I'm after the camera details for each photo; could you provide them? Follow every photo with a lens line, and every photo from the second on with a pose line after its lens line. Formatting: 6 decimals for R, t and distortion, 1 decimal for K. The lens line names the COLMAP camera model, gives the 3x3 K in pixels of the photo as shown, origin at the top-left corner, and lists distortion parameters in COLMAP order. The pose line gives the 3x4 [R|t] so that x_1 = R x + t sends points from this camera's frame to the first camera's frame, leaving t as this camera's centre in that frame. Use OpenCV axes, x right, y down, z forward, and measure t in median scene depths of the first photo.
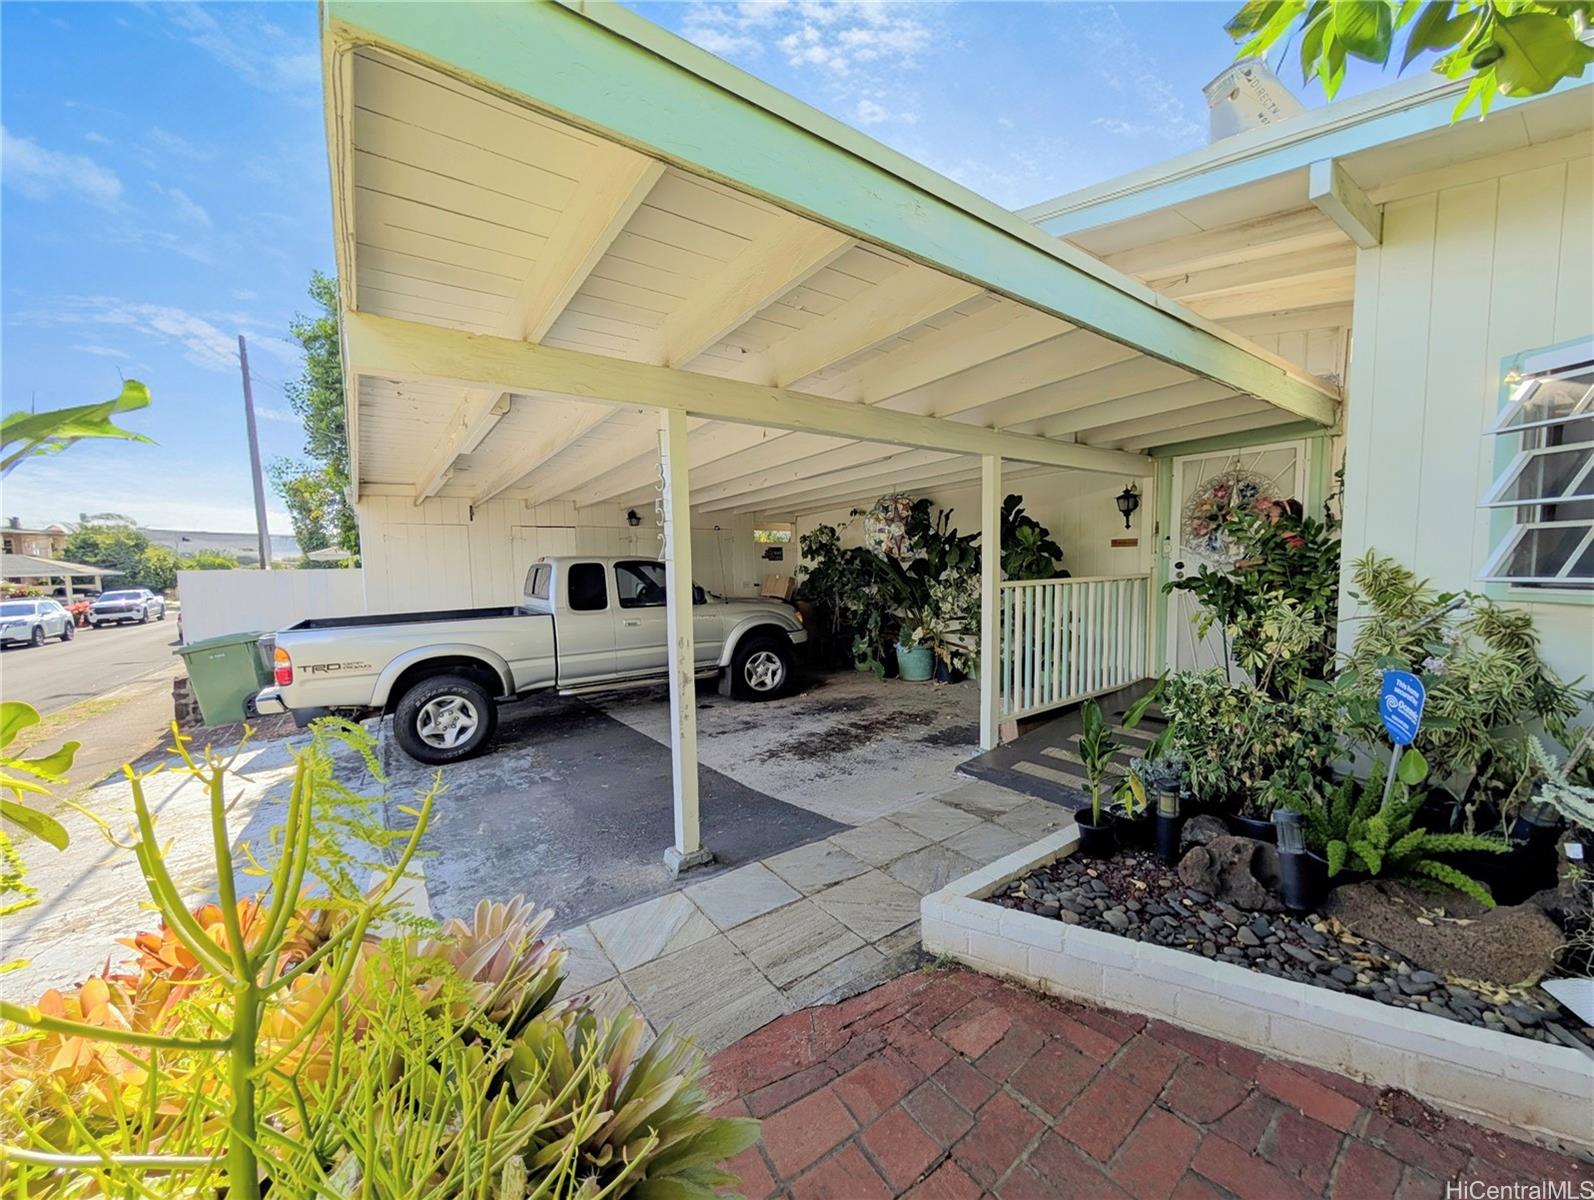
lens RADIAL K [[604.9, 0, 802.1], [0, 604.9, 612.2], [0, 0, 1]] dist [0.001043, 0.000424]
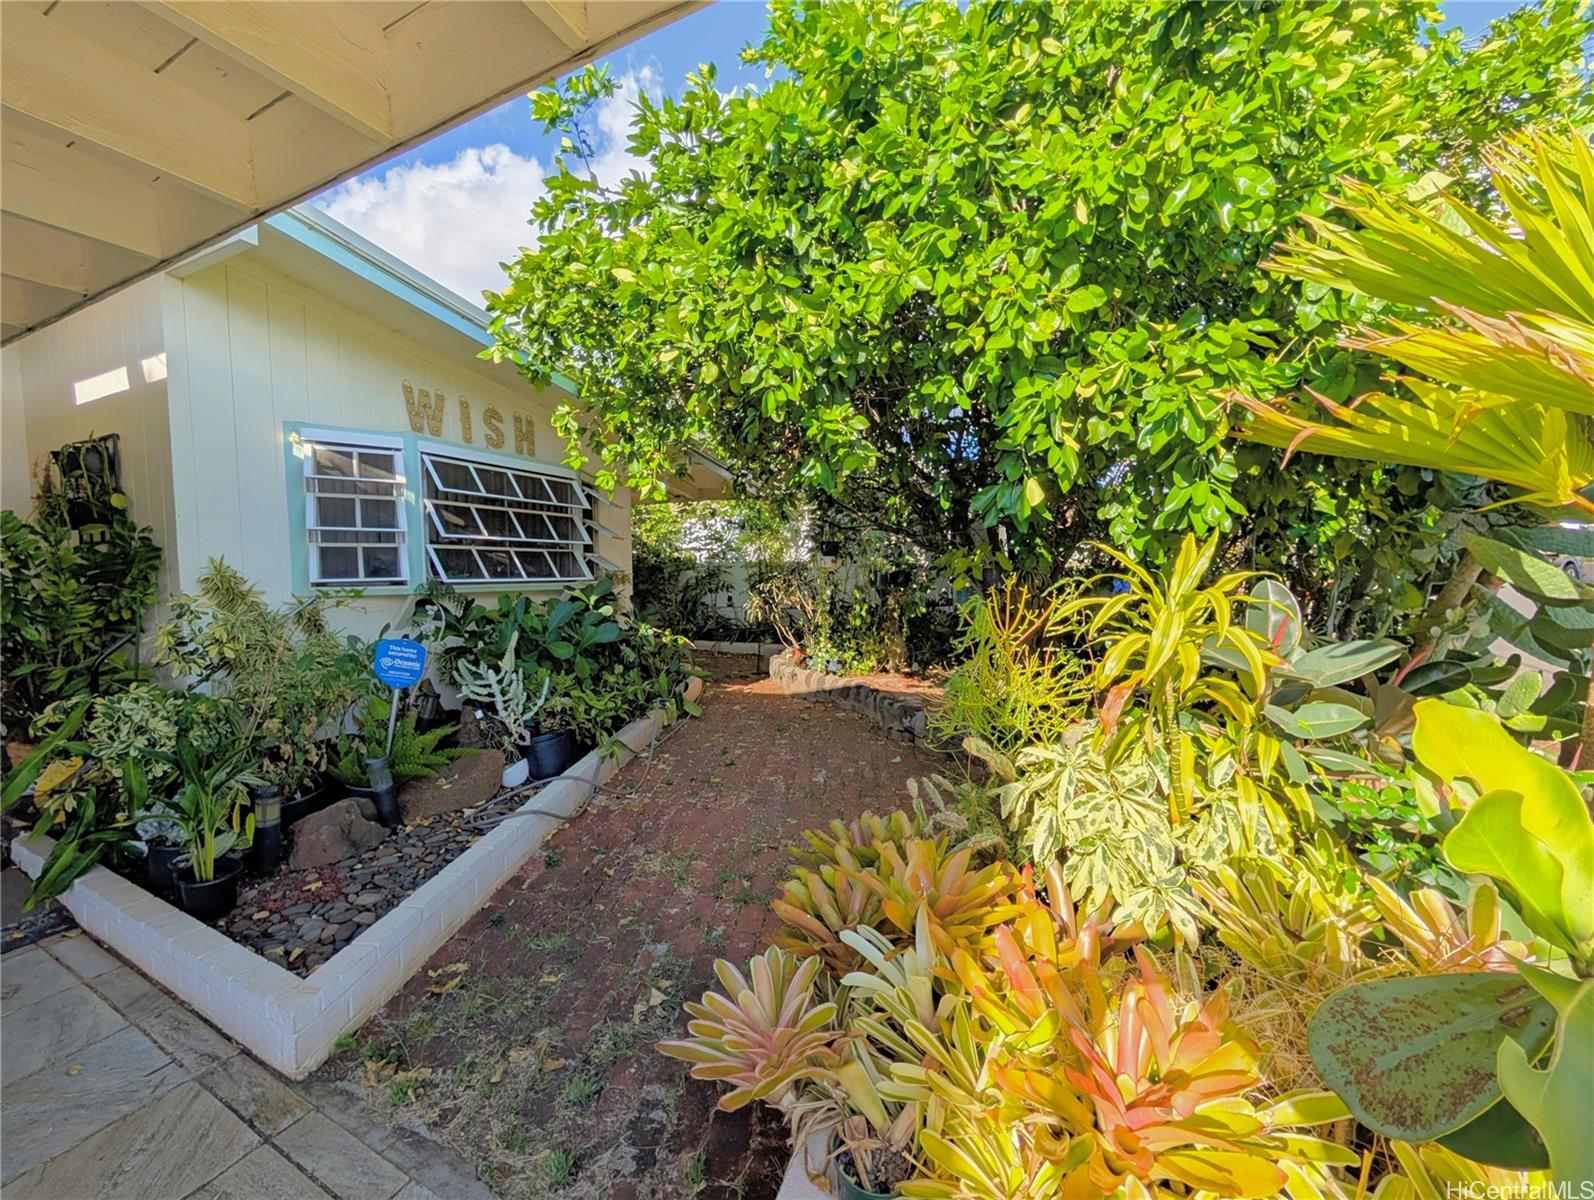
lens RADIAL K [[604.9, 0, 802.1], [0, 604.9, 612.2], [0, 0, 1]] dist [0.001043, 0.000424]
pose [[-0.467856, -0.034324, 0.883138, -0.683618], [0.087021, 0.992601, 0.084680, -0.004137], [-0.879510, 0.116470, -0.461407, 0.726057]]
